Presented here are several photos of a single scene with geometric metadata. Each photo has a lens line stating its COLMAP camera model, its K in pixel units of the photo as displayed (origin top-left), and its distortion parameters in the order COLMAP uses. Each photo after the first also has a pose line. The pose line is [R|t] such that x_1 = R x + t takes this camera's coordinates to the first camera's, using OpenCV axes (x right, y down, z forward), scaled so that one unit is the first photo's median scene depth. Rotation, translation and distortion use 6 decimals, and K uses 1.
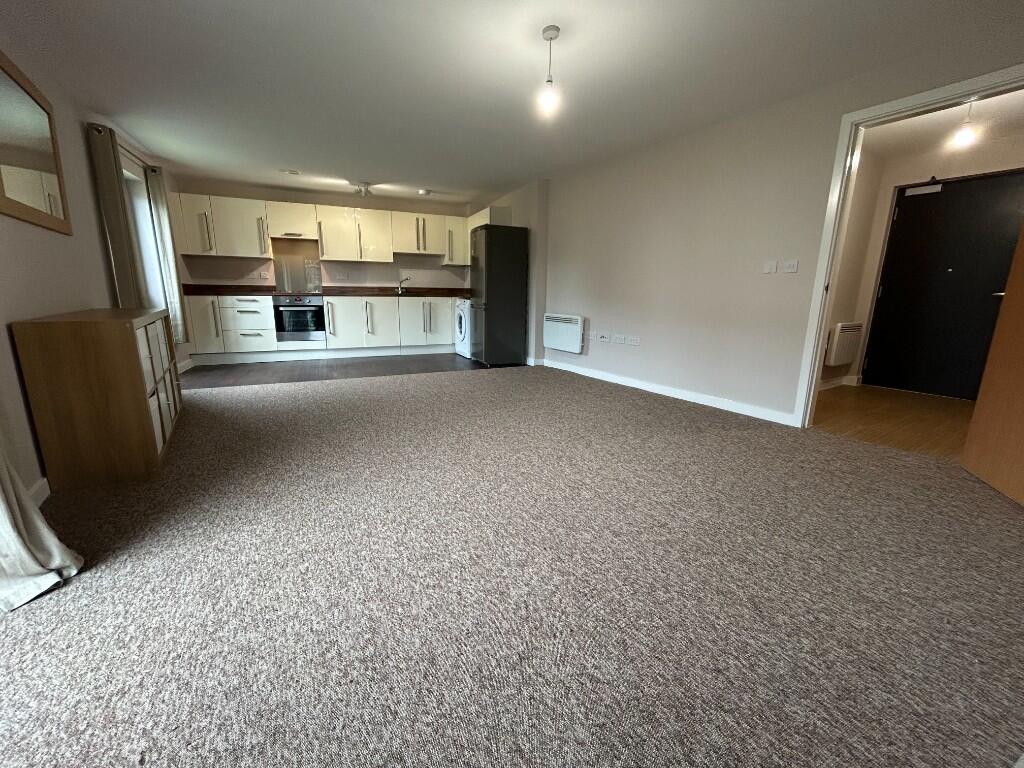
lens RADIAL K [[411.2, 0, 502.5], [0, 411.2, 383.2], [0, 0, 1]] dist [0.000650, 0.000694]
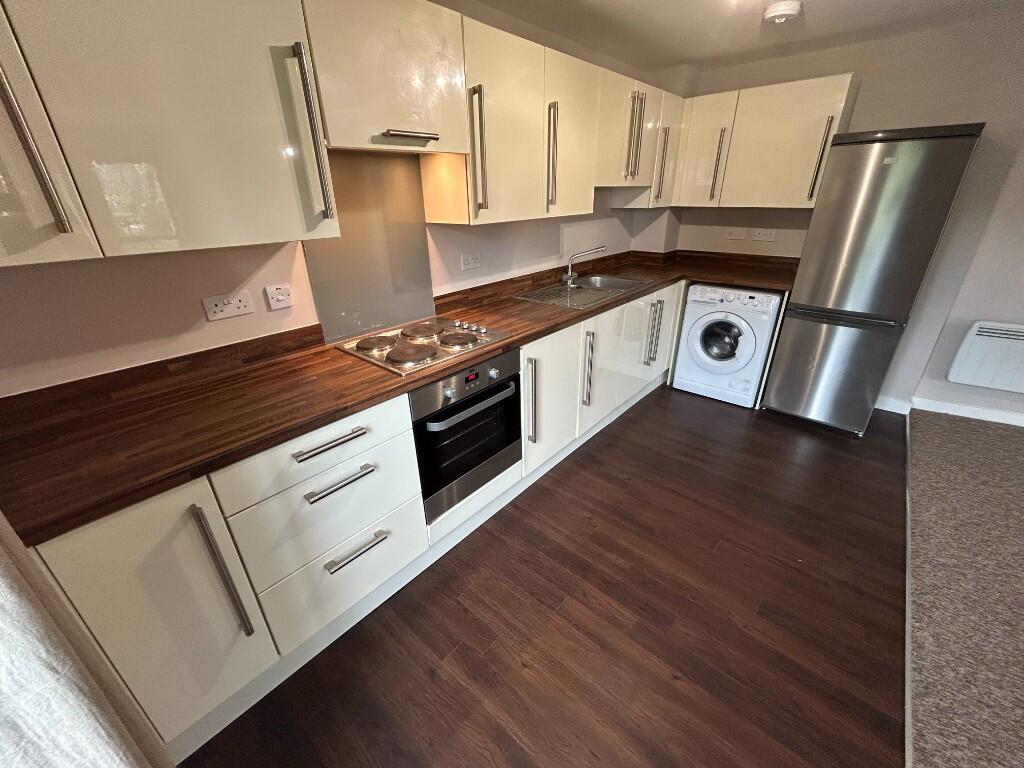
lens RADIAL K [[411.2, 0, 510.3], [0, 411.2, 382.7], [0, 0, 1]] dist [0.000650, 0.000694]
pose [[0.904801, -0.201702, 0.375036, -0.561087], [0.116218, 0.964237, 0.238204, -0.257100], [-0.409669, -0.171941, 0.895883, 0.690489]]
